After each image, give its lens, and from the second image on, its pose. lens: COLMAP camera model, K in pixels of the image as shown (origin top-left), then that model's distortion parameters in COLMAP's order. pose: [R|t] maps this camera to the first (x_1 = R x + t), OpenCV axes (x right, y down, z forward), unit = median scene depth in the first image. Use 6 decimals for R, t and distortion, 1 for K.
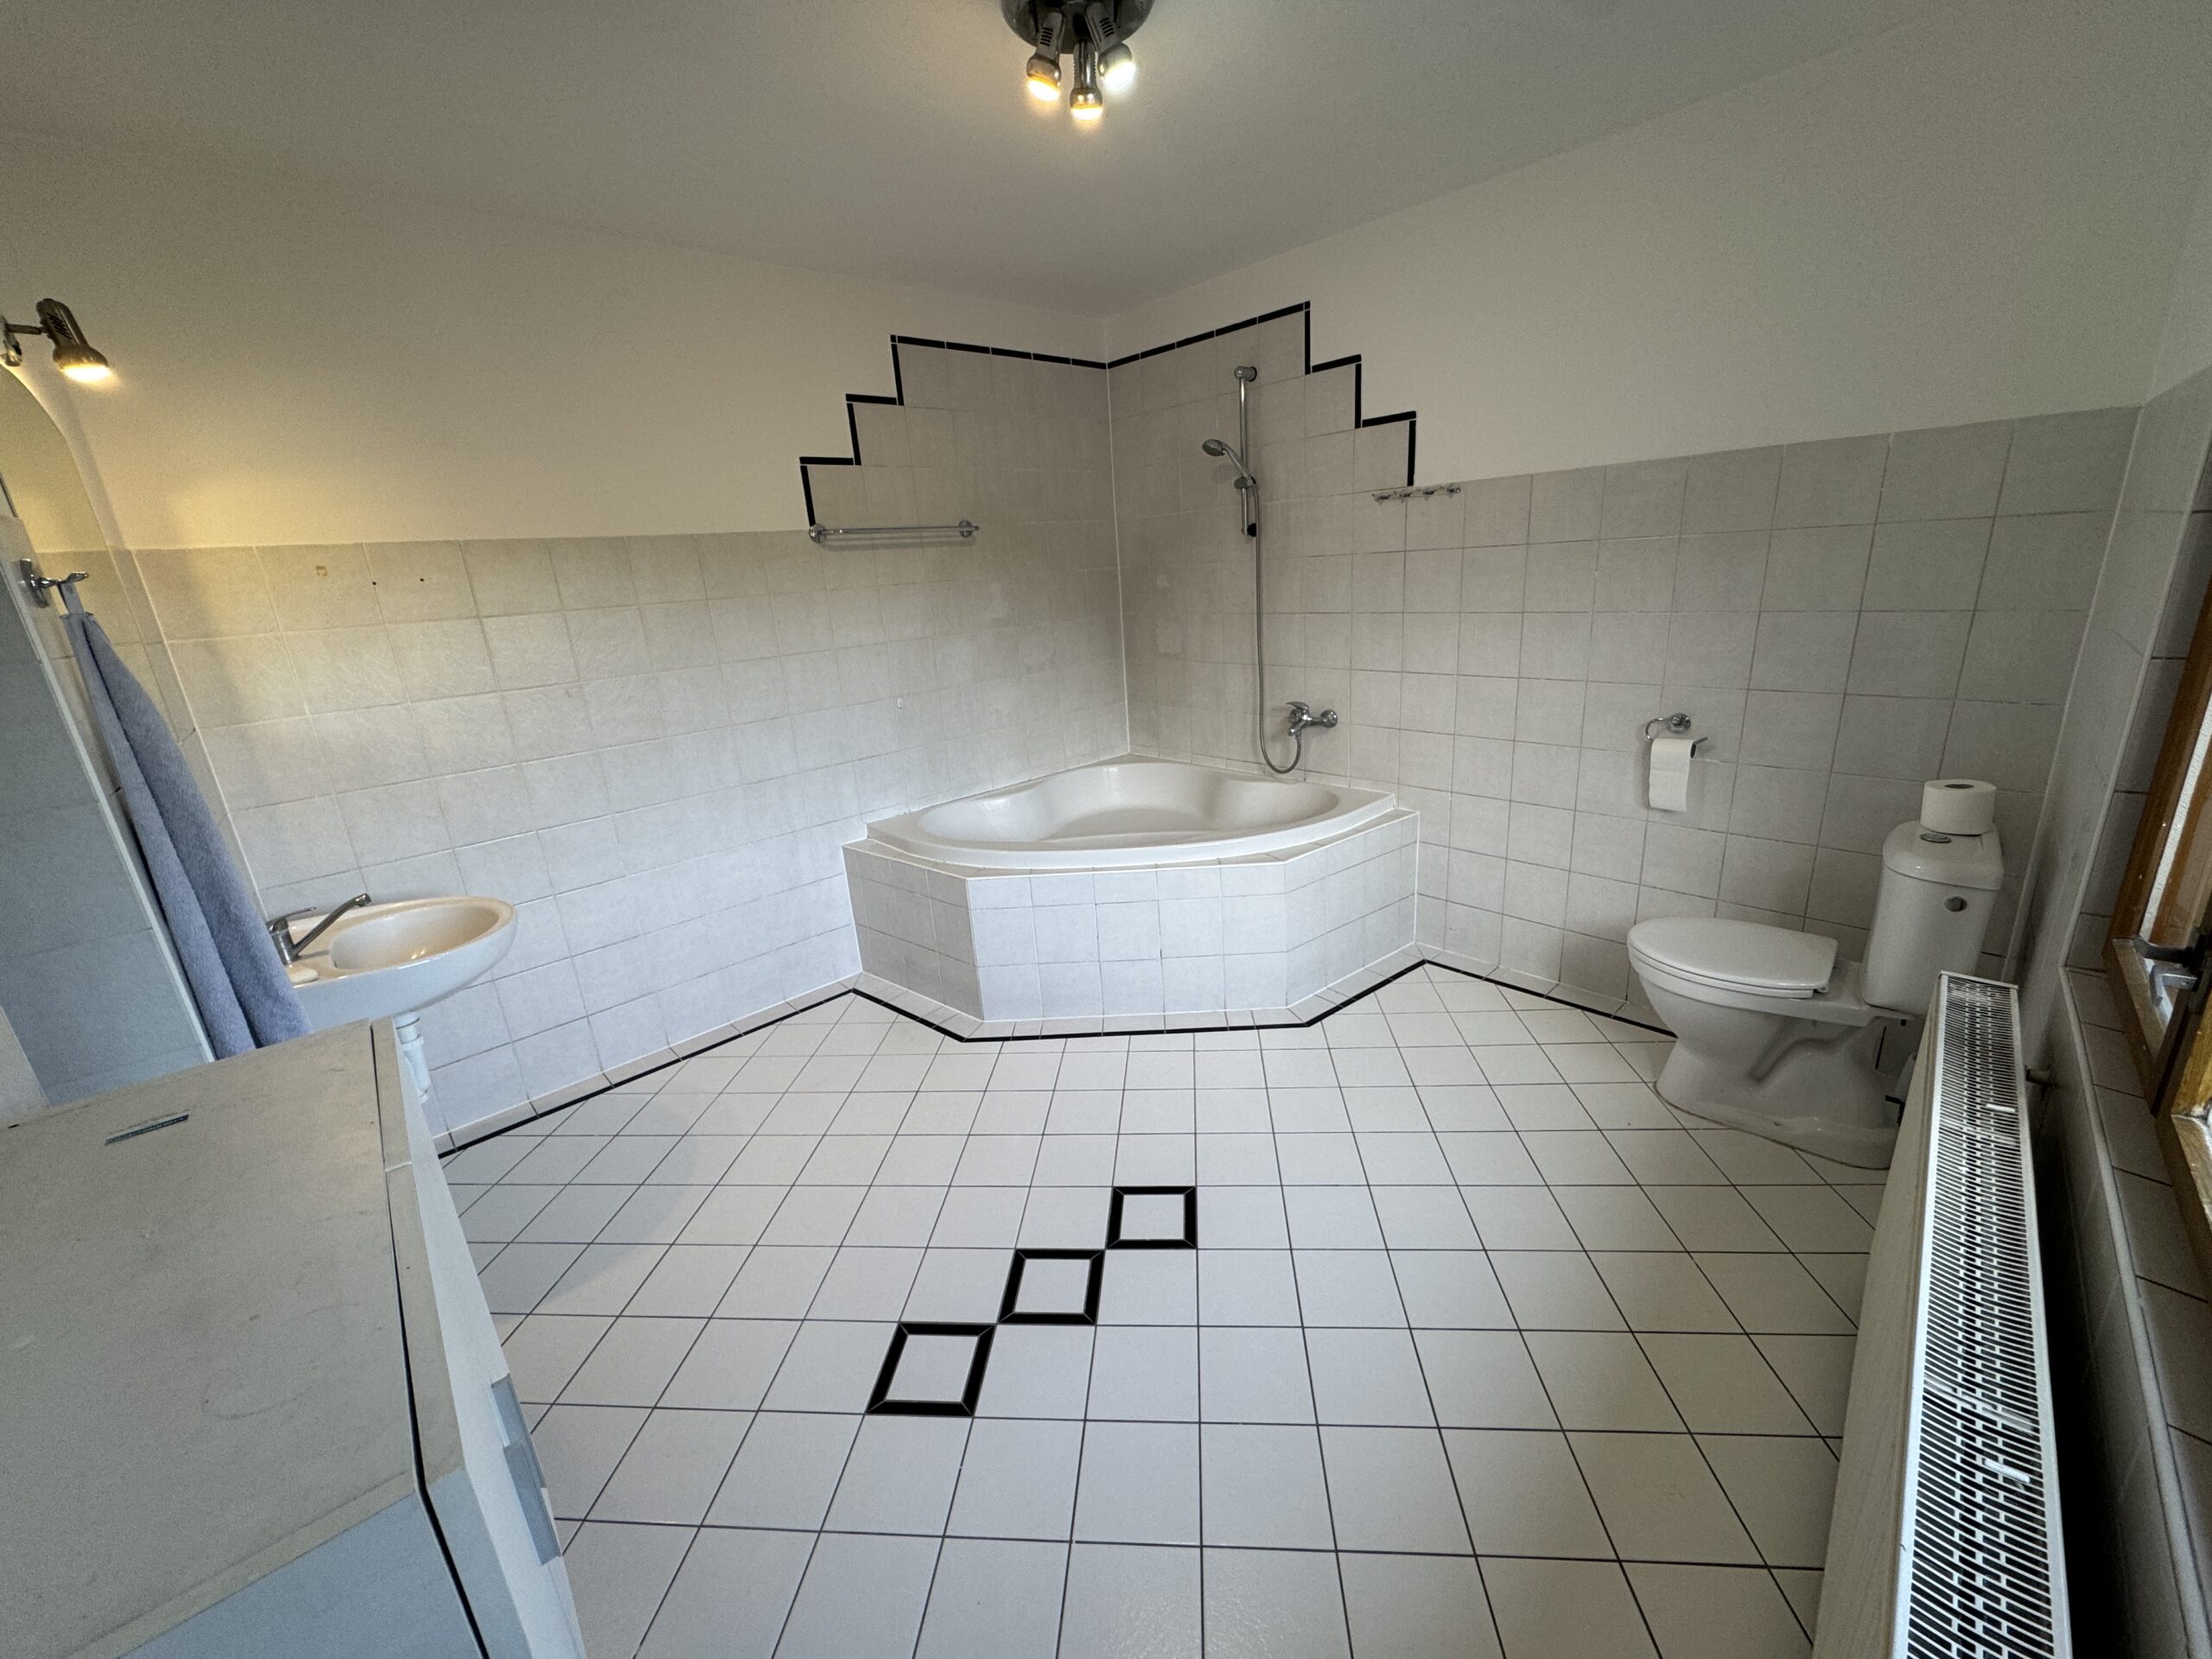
lens RADIAL K [[886.6, 0, 1109.1], [0, 886.6, 829.2], [0, 0, 1]] dist [-0.001281, -0.000255]
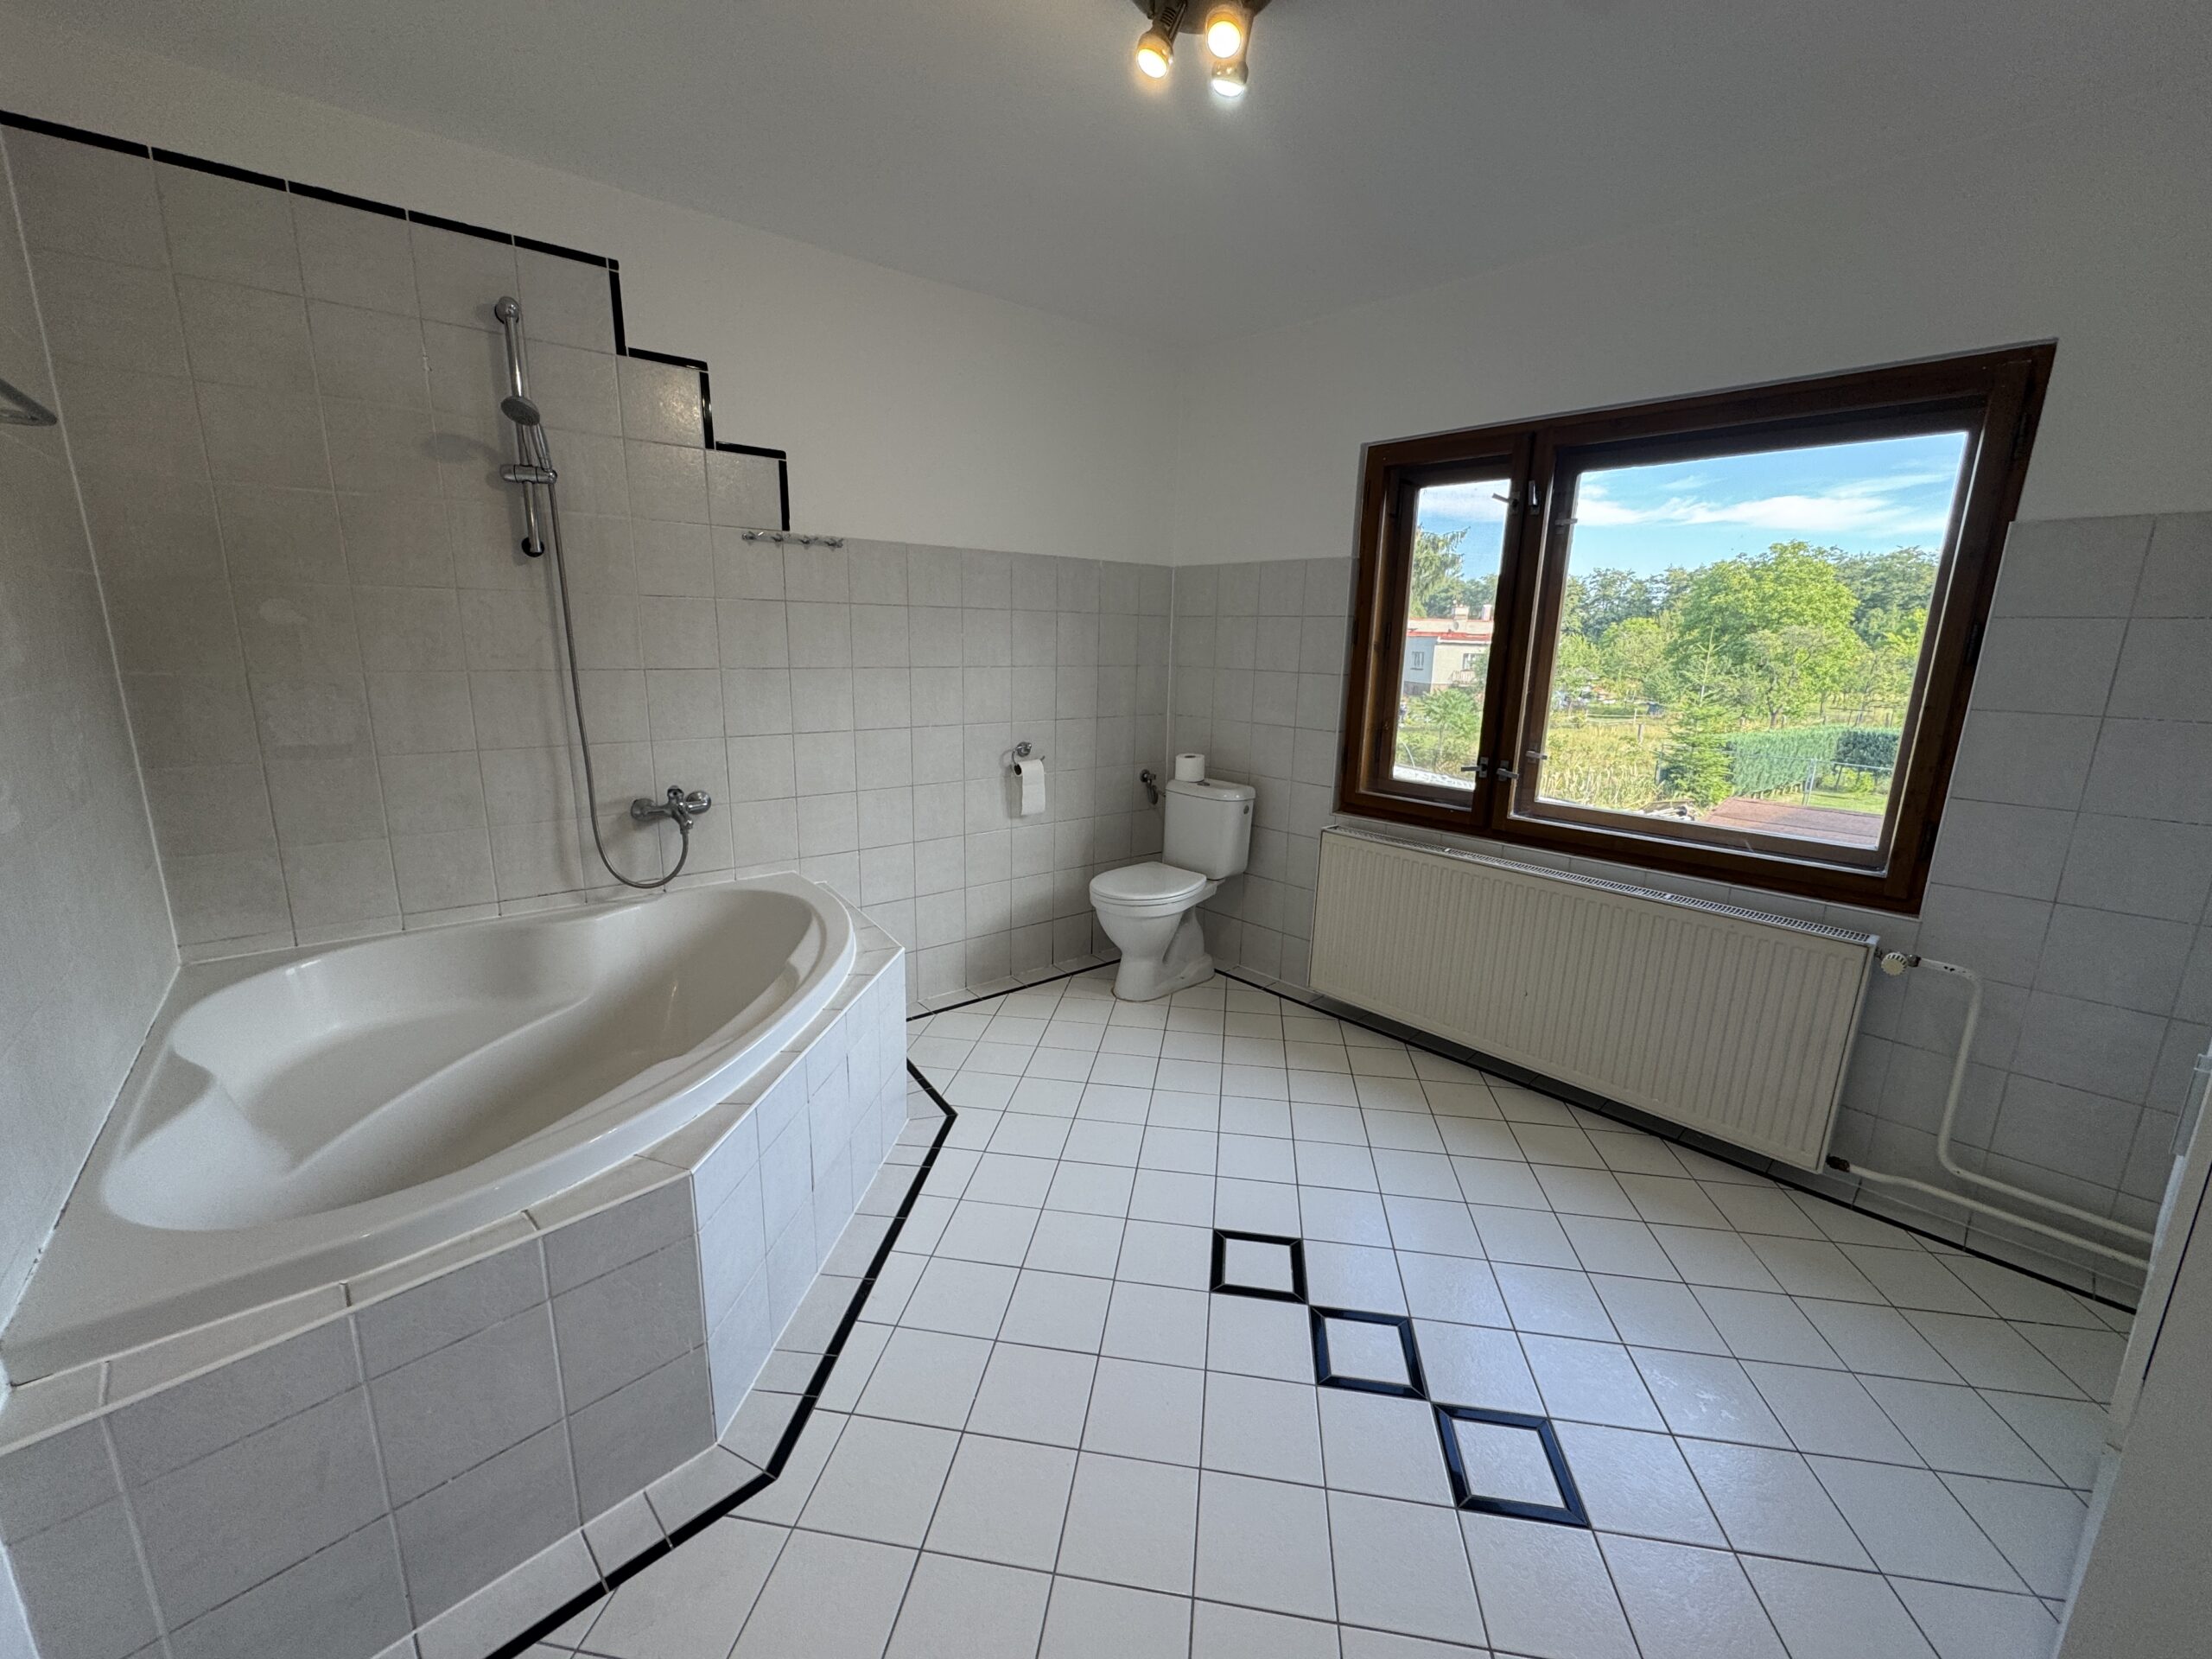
lens RADIAL K [[886.6, 0, 1109.1], [0, 886.6, 829.2], [0, 0, 1]] dist [-0.001281, -0.000255]
pose [[0.061895, -0.151787, 0.986473, -0.587879], [0.266513, 0.954994, 0.130222, -0.124459], [-0.961842, 0.254848, 0.099563, 0.669617]]
